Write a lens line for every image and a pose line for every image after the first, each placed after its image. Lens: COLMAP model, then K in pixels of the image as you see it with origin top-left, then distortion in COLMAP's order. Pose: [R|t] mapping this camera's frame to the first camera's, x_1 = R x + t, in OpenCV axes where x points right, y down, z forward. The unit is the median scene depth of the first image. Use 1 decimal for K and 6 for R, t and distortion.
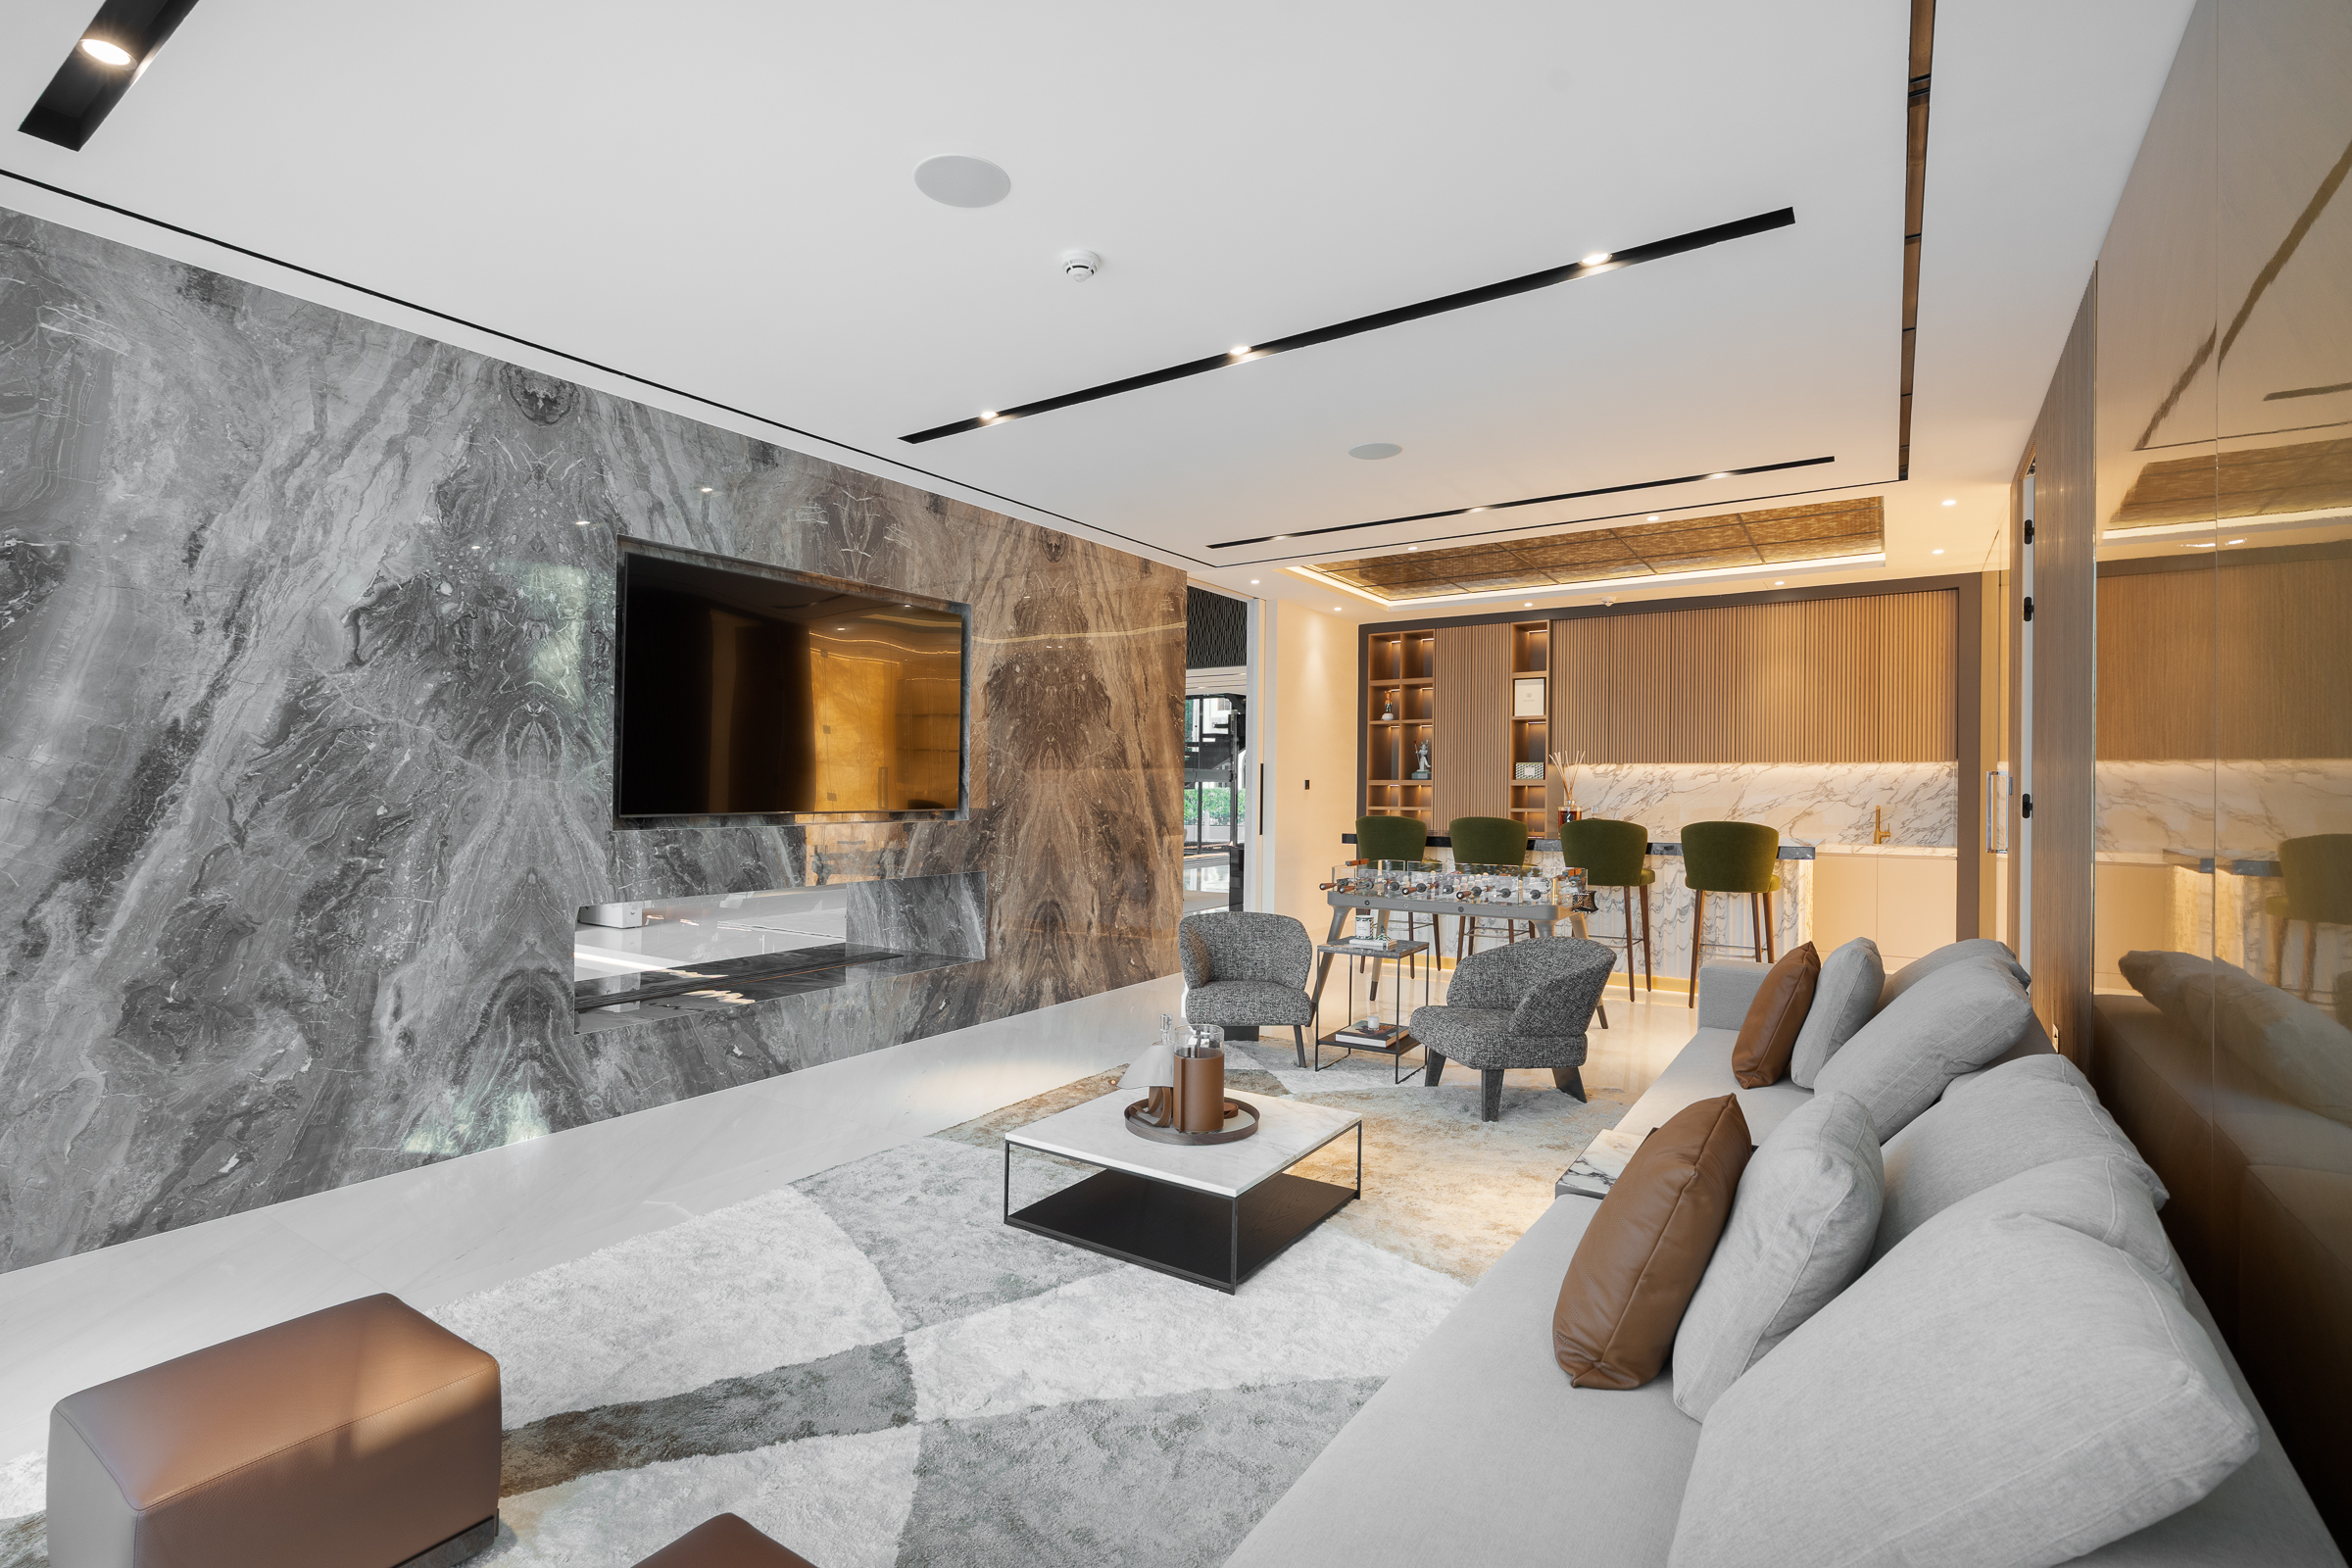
lens RADIAL K [[1055.2, 0, 1160.0], [0, 1055.2, 800.1], [0, 0, 1]] dist [-0.001061, 0.000469]
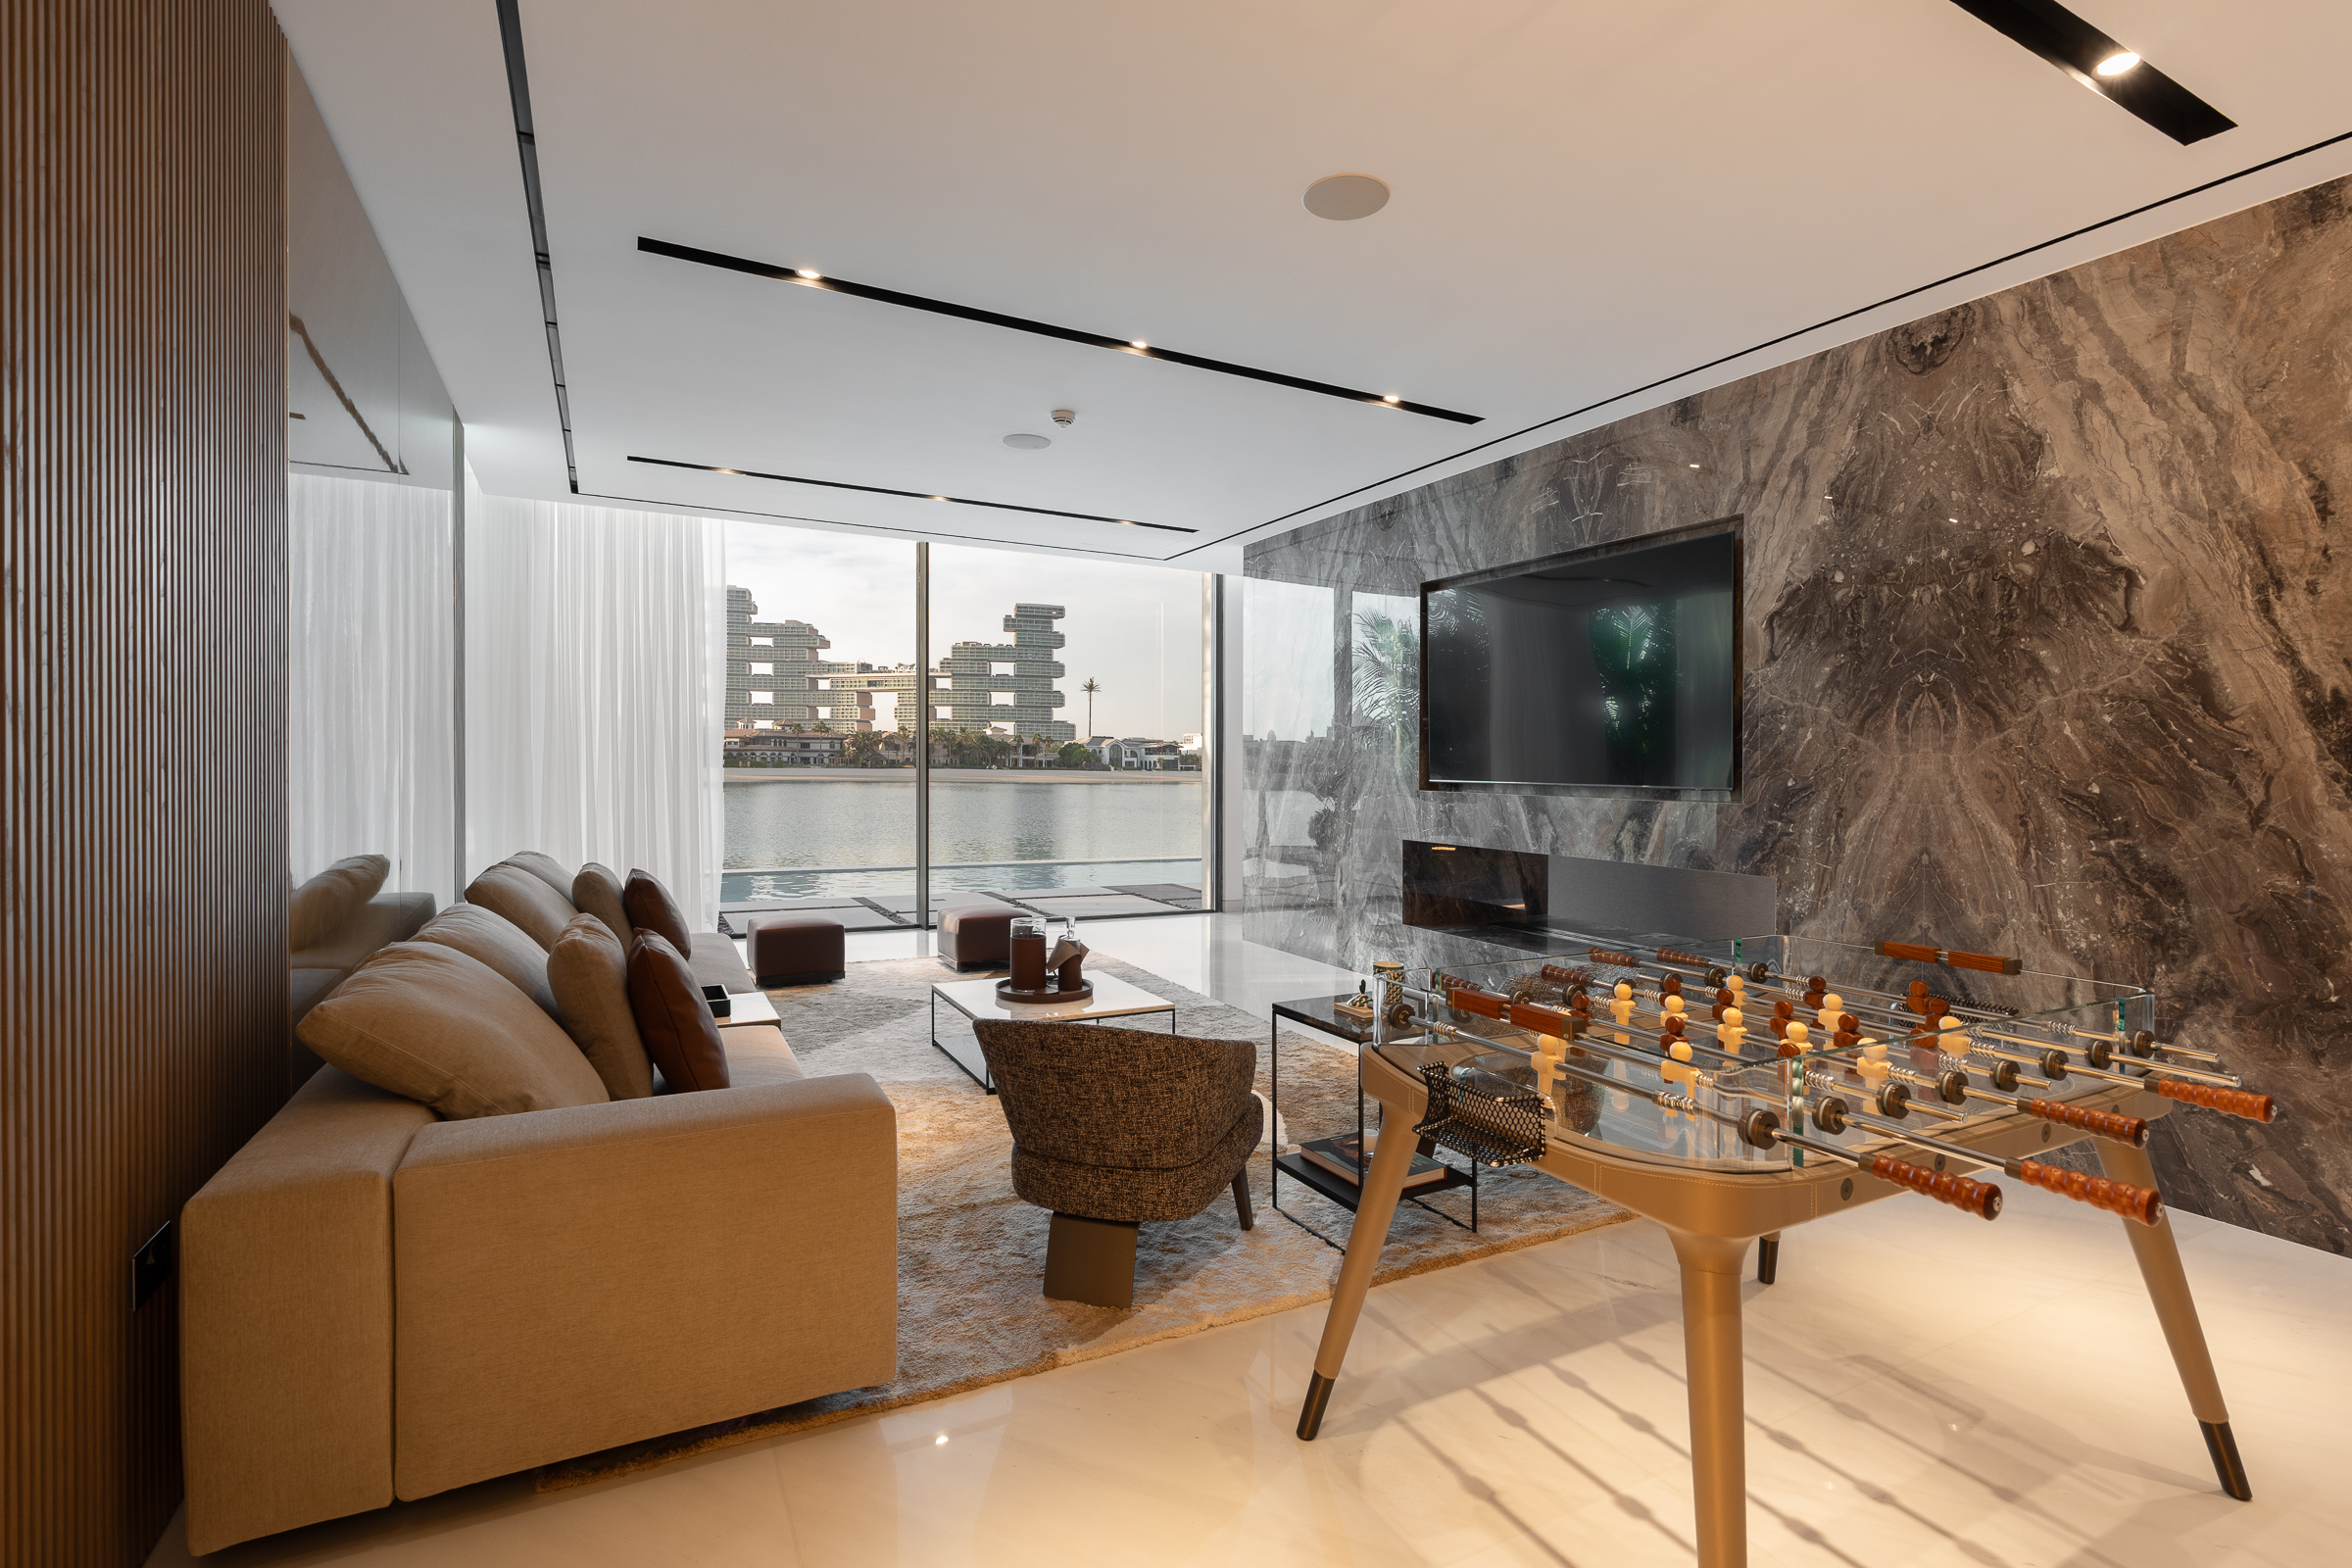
lens RADIAL K [[1109.4, 0, 1176.0], [0, 1109.4, 784.0], [0, 0, 1]] dist [0.029257, 0.000219]
pose [[-0.459488, 0.014687, -0.888062, 0.645925], [-0.013707, 0.999627, 0.023624, -0.007811], [0.888078, 0.023028, -0.459116, 0.927881]]
